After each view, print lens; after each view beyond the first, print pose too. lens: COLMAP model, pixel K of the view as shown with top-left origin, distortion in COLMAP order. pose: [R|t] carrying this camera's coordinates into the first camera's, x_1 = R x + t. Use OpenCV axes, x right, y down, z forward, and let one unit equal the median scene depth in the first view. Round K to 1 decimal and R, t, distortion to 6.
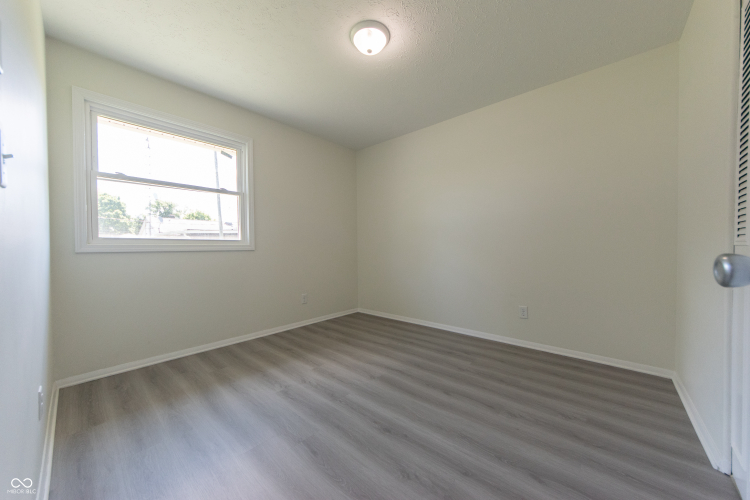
lens RADIAL K [[269.5, 0, 376.8], [0, 269.5, 250.9], [0, 0, 1]] dist [0.000849, -0.000375]
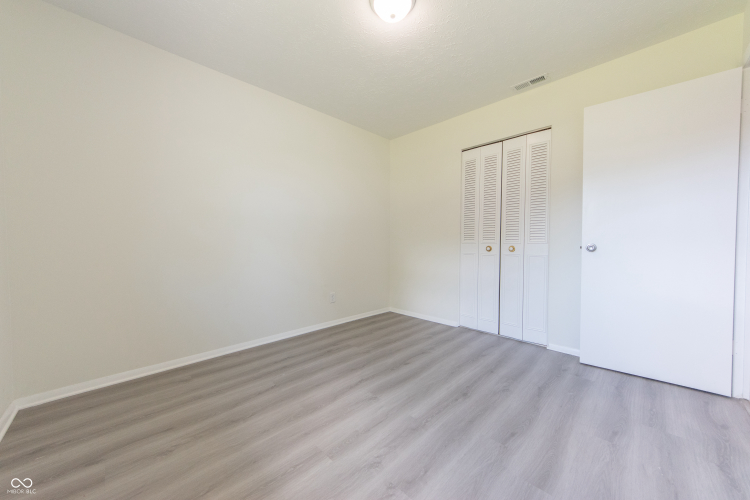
lens RADIAL K [[269.5, 0, 376.8], [0, 269.5, 250.9], [0, 0, 1]] dist [0.000849, -0.000375]
pose [[0.074514, -0.023405, 0.996945, -0.821853], [0.016026, 0.999624, 0.022270, -0.007534], [-0.997091, 0.014318, 0.074861, 0.900828]]
